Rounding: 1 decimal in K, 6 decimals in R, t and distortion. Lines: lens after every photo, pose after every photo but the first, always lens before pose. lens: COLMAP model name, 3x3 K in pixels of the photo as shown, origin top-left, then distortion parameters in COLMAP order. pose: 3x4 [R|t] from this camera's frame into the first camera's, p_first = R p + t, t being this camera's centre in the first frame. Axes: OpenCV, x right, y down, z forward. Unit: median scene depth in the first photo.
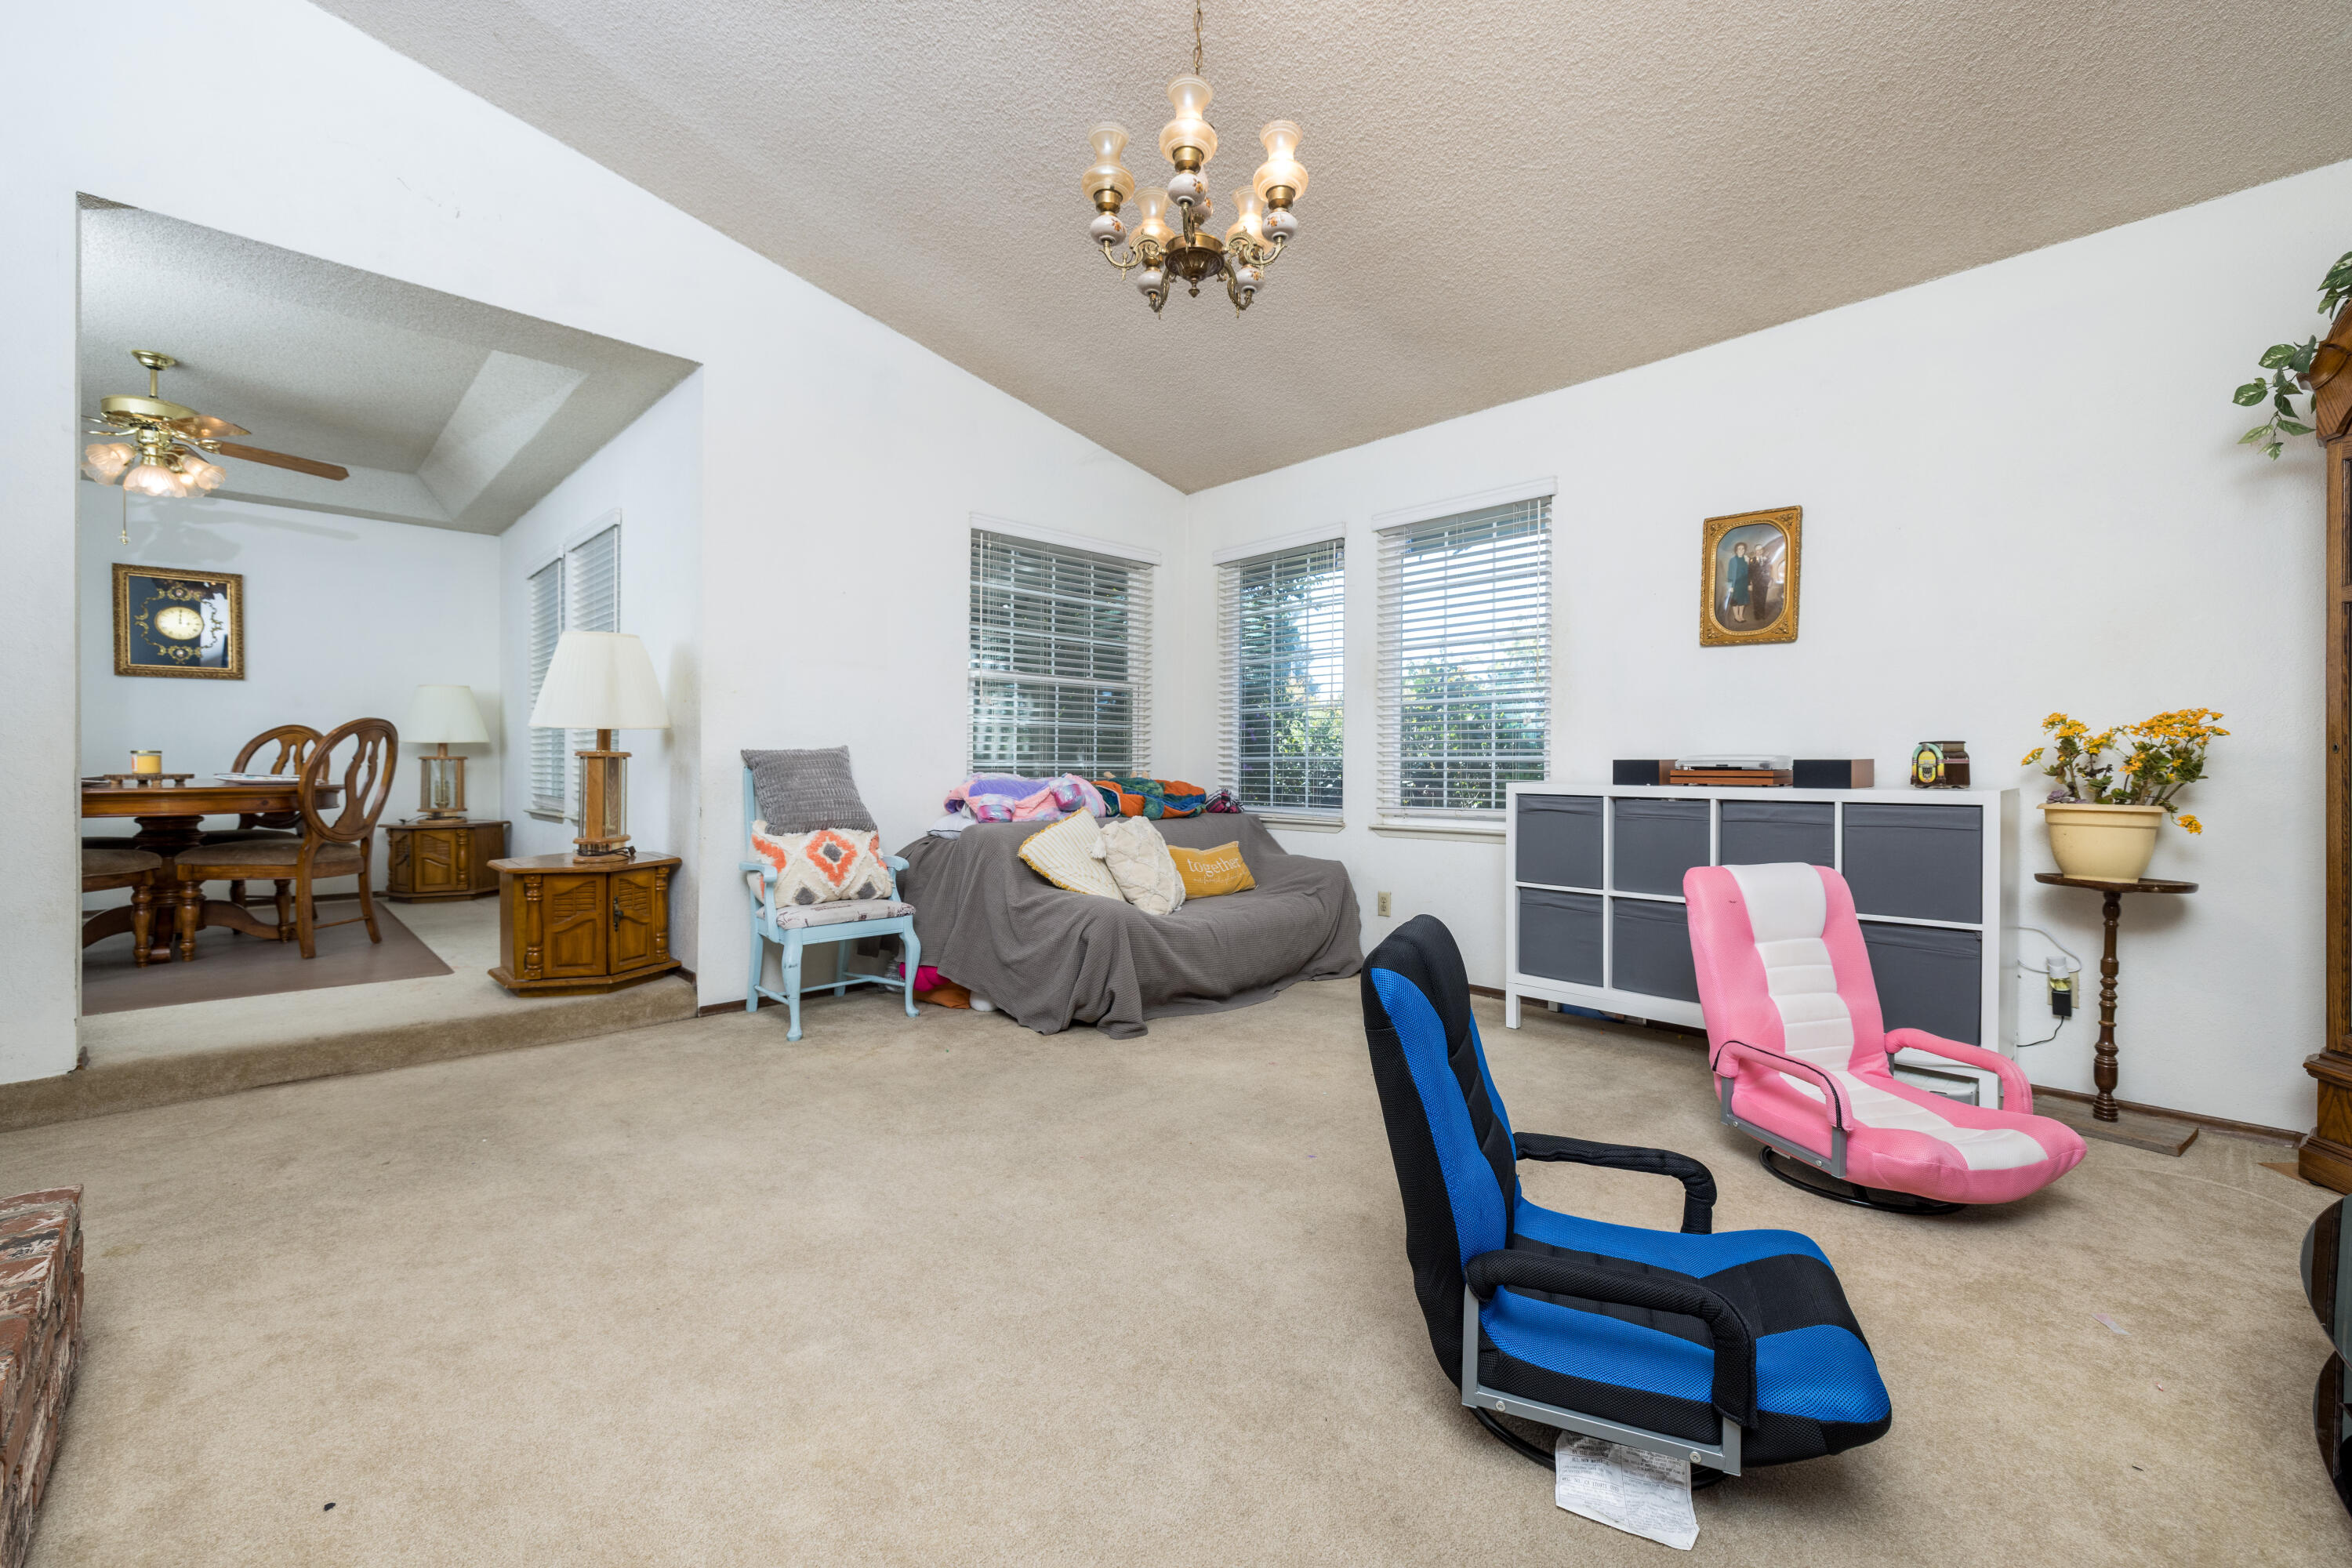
lens RADIAL K [[980.1, 0, 1184.9], [0, 980.1, 776.2], [0, 0, 1]] dist [0.003507, -0.000377]
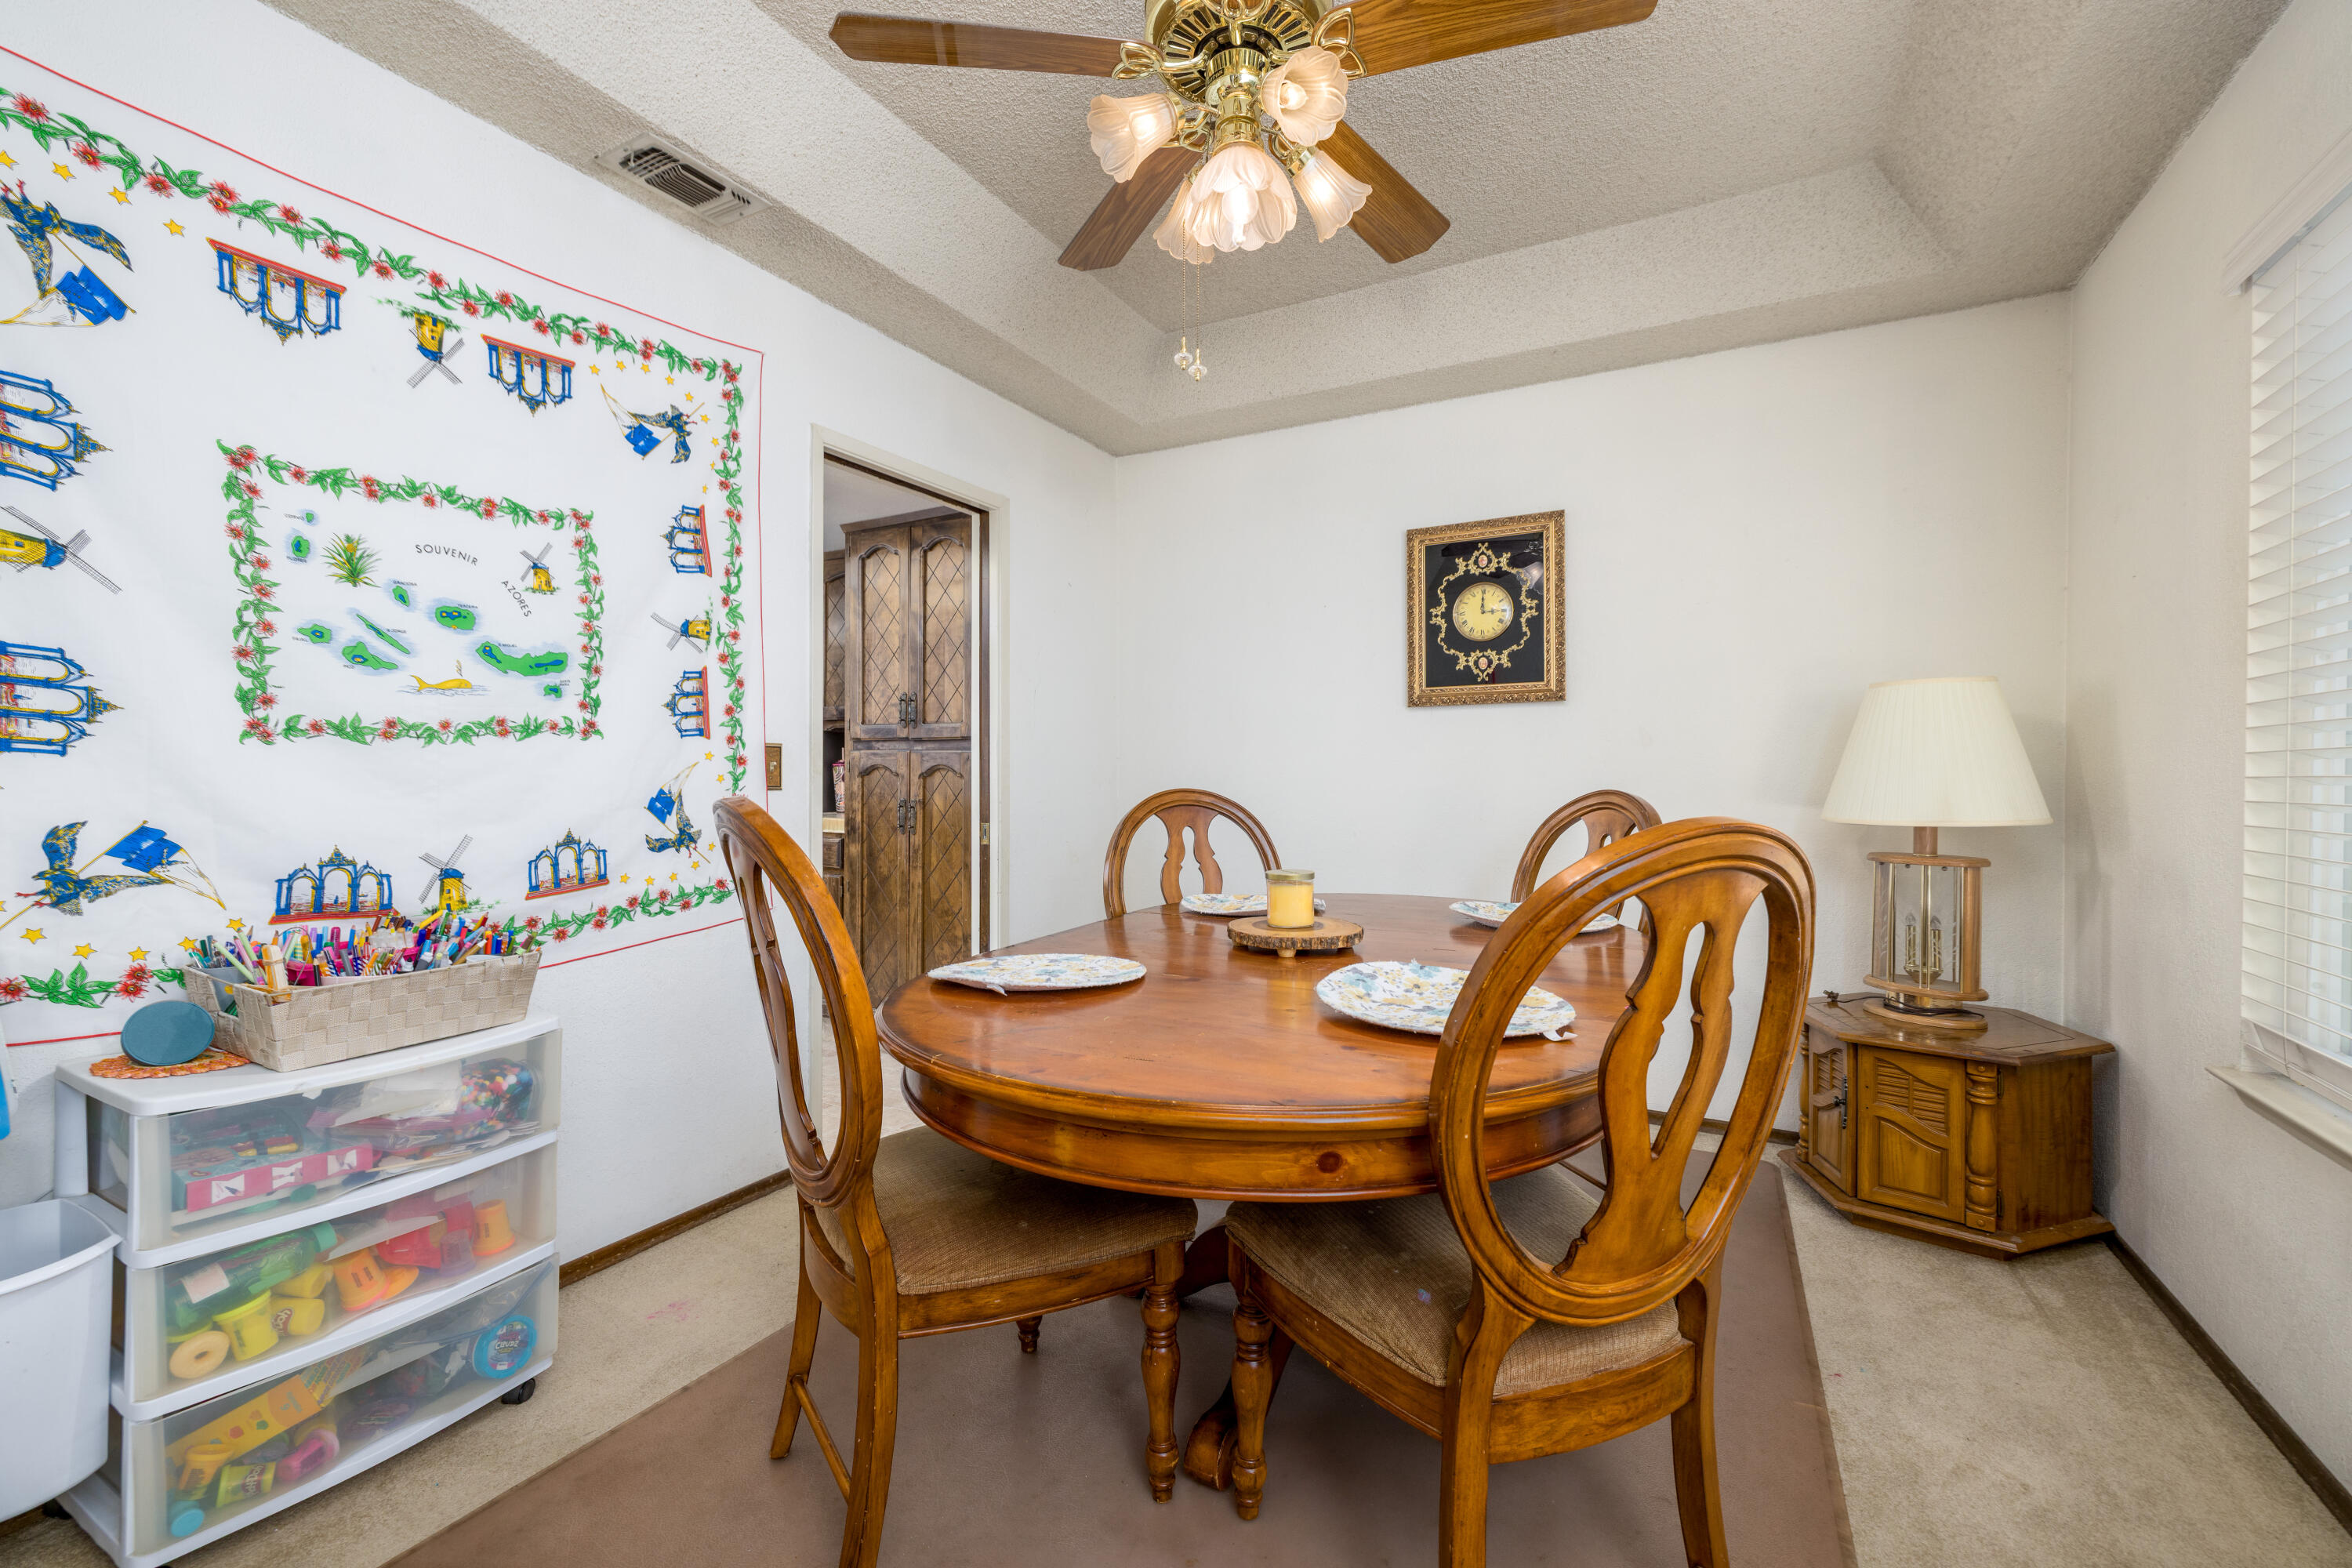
lens RADIAL K [[980.1, 0, 1182.2], [0, 980.1, 780.9], [0, 0, 1]] dist [0.003507, -0.000377]
pose [[0.306122, 0.005656, -0.951976, -0.518216], [-0.011478, 0.999932, 0.002250, -0.053819], [0.951923, 0.010238, 0.306166, 0.651158]]
